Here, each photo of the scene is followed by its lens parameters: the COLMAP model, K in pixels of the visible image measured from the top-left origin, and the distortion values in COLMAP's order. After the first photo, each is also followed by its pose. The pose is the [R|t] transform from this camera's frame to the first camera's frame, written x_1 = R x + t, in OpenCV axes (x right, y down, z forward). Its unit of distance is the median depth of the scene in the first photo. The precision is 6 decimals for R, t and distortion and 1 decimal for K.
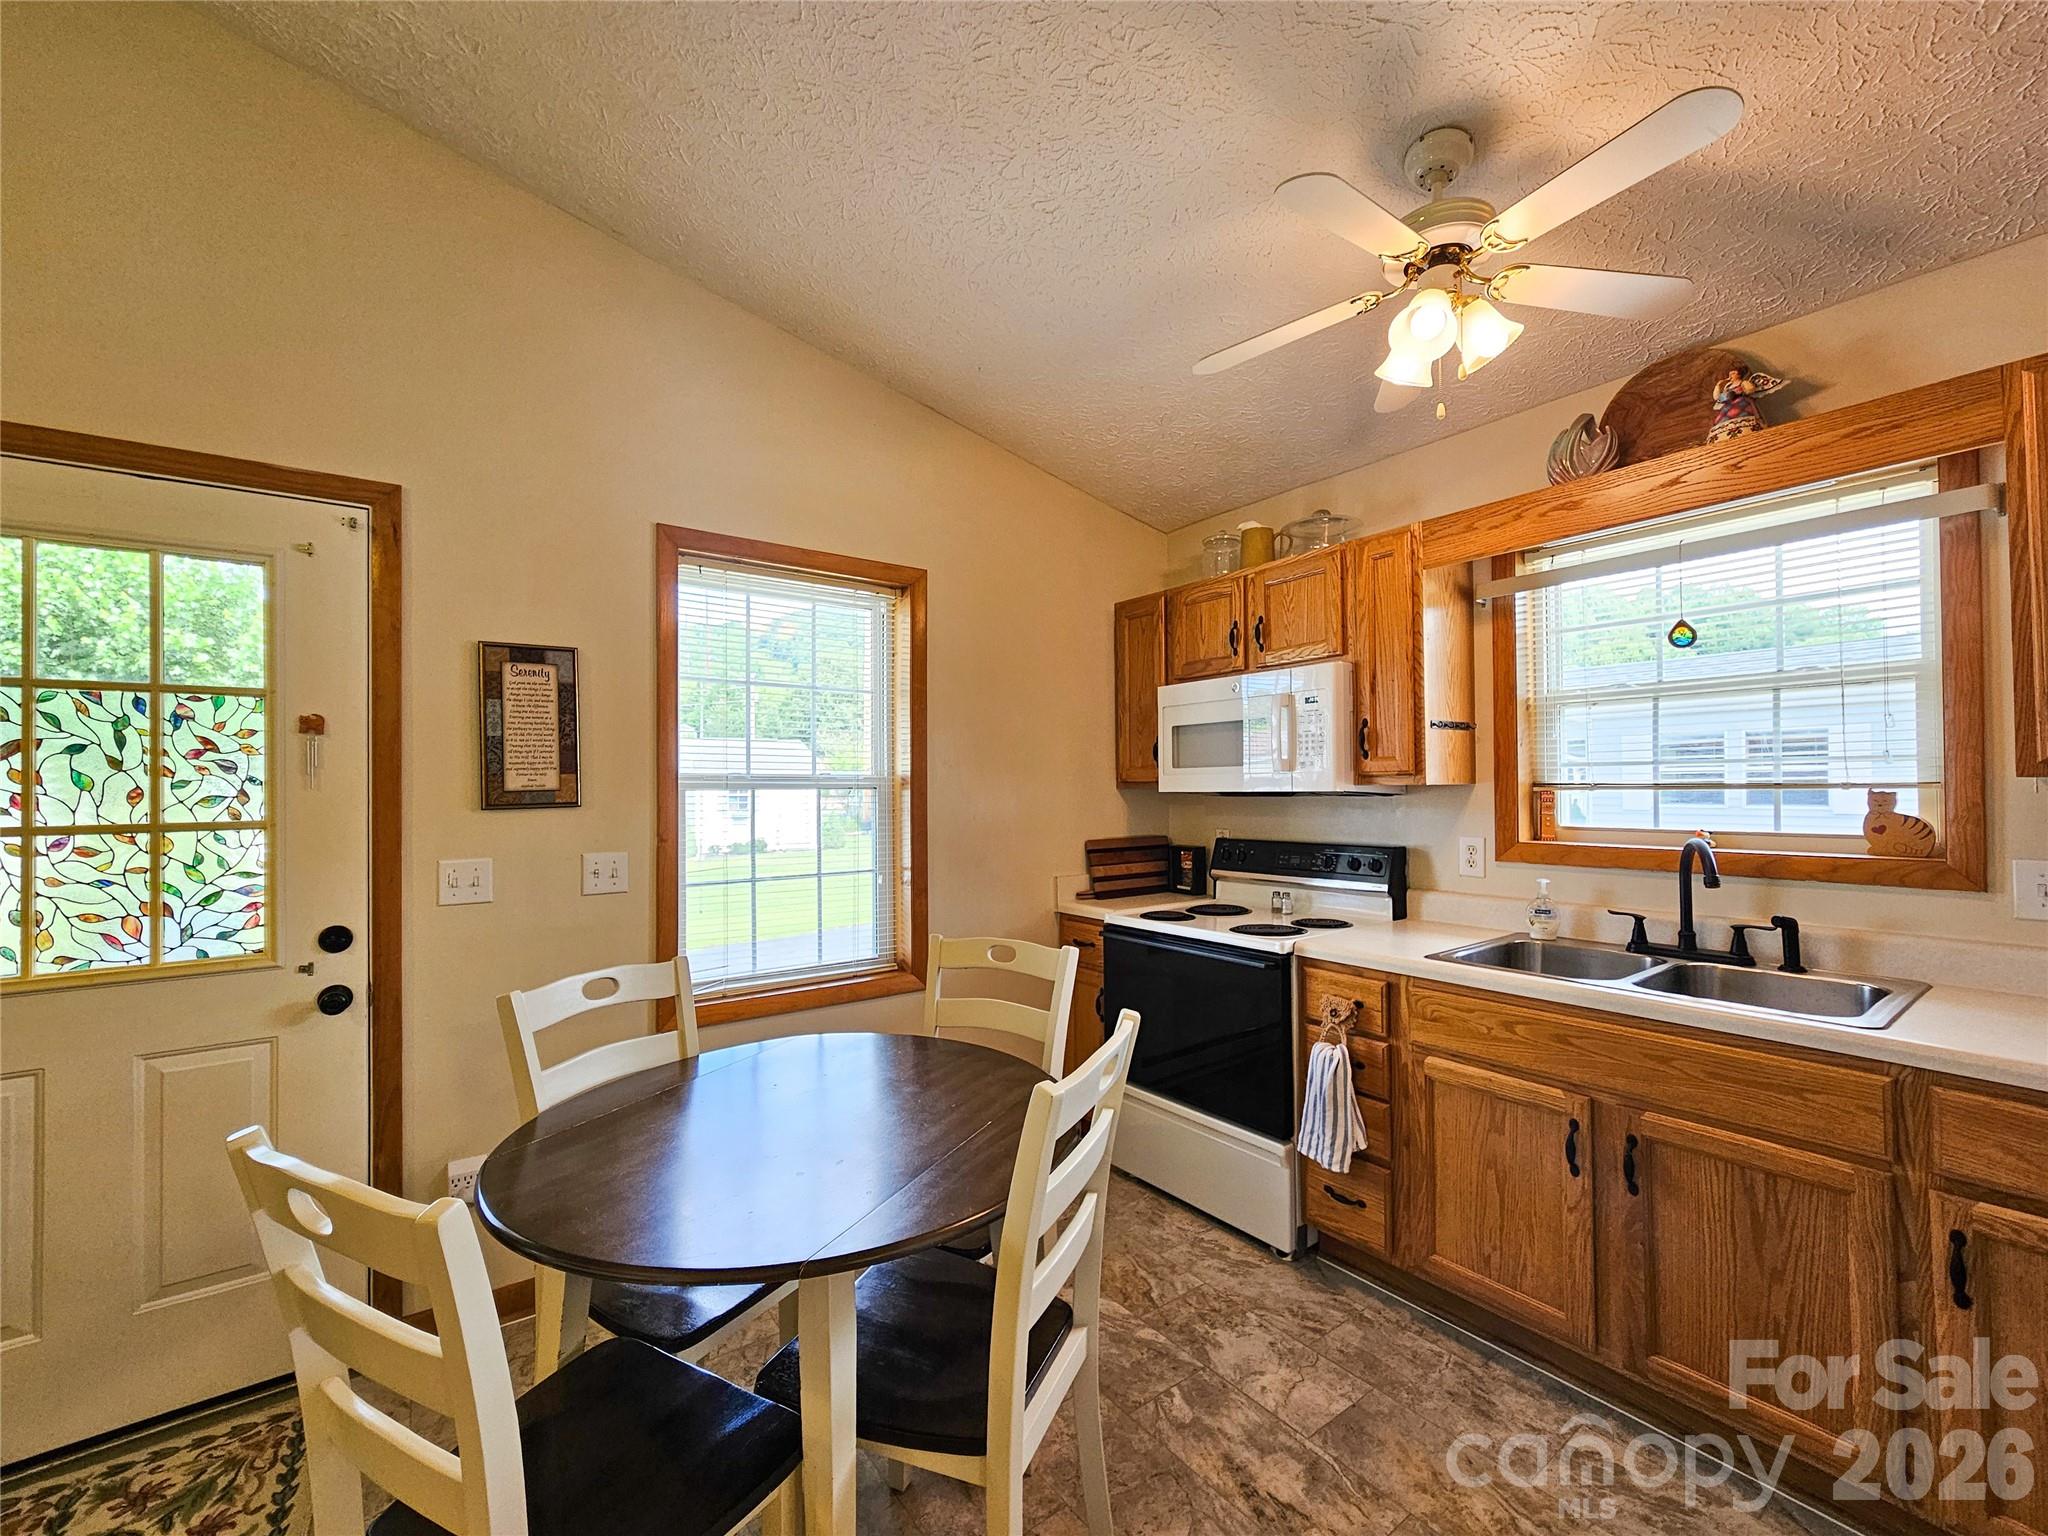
lens RADIAL K [[840.8, 0, 1024.7], [0, 840.8, 770.9], [0, 0, 1]] dist [0.000995, -0.000468]
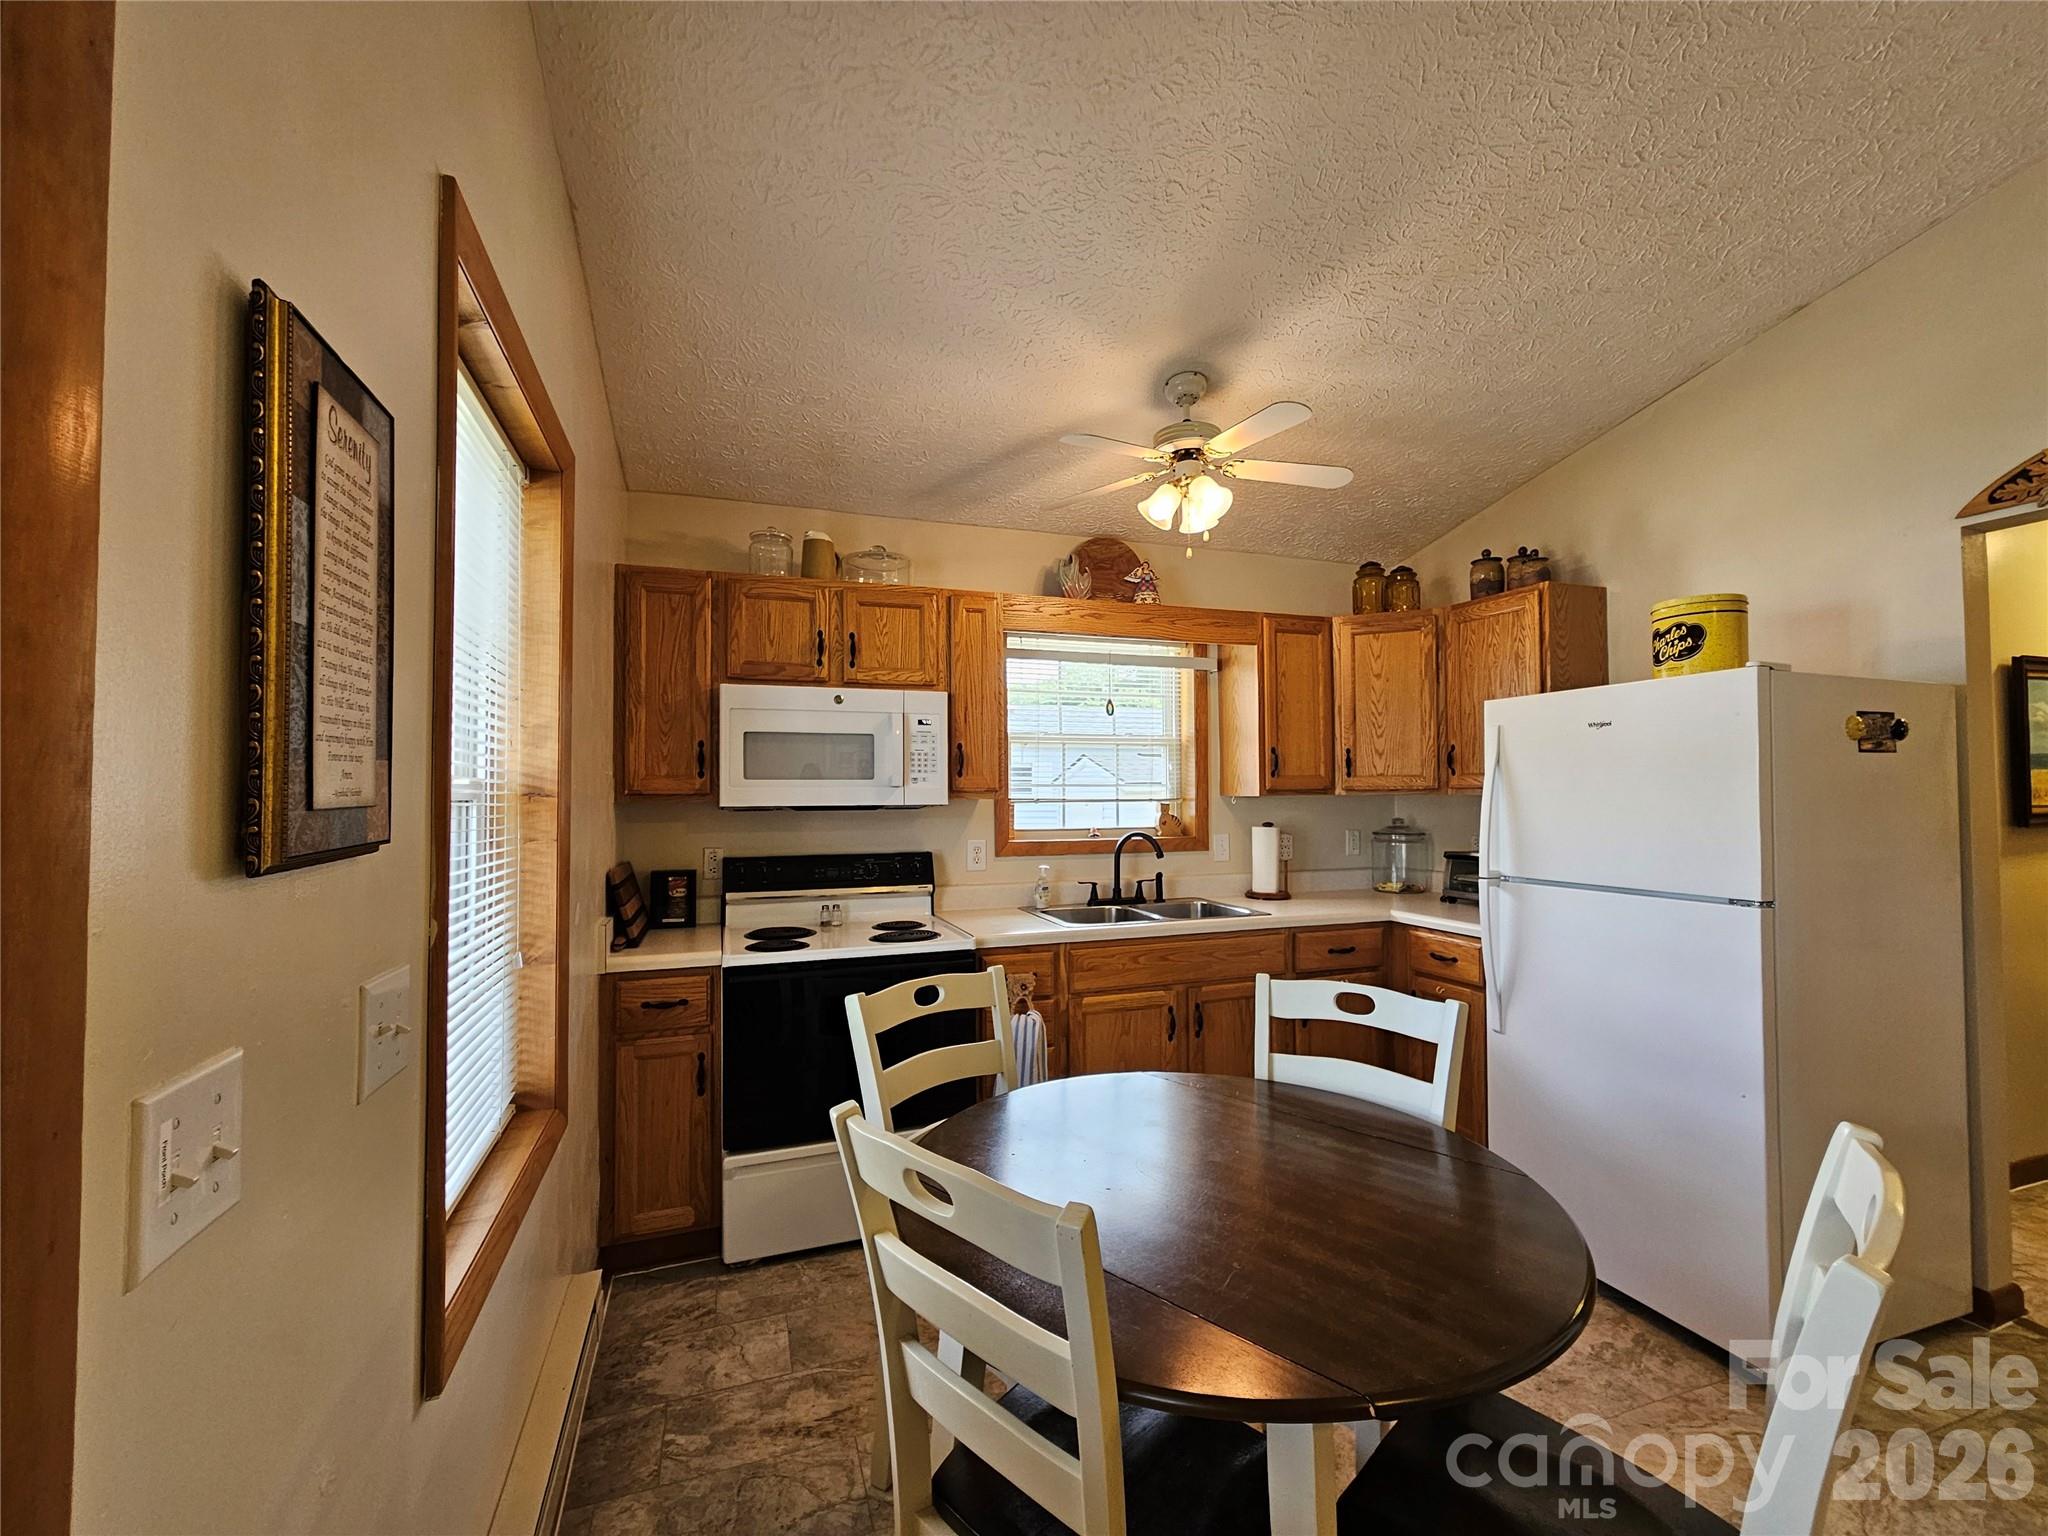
lens RADIAL K [[840.8, 0, 1020.6], [0, 840.8, 780.0], [0, 0, 1]] dist [0.000995, -0.000468]
pose [[0.297957, 0.027618, 0.954180, -0.711481], [-0.014440, 0.999597, -0.024424, 0.017935], [-0.954470, -0.006501, 0.298236, 0.574759]]
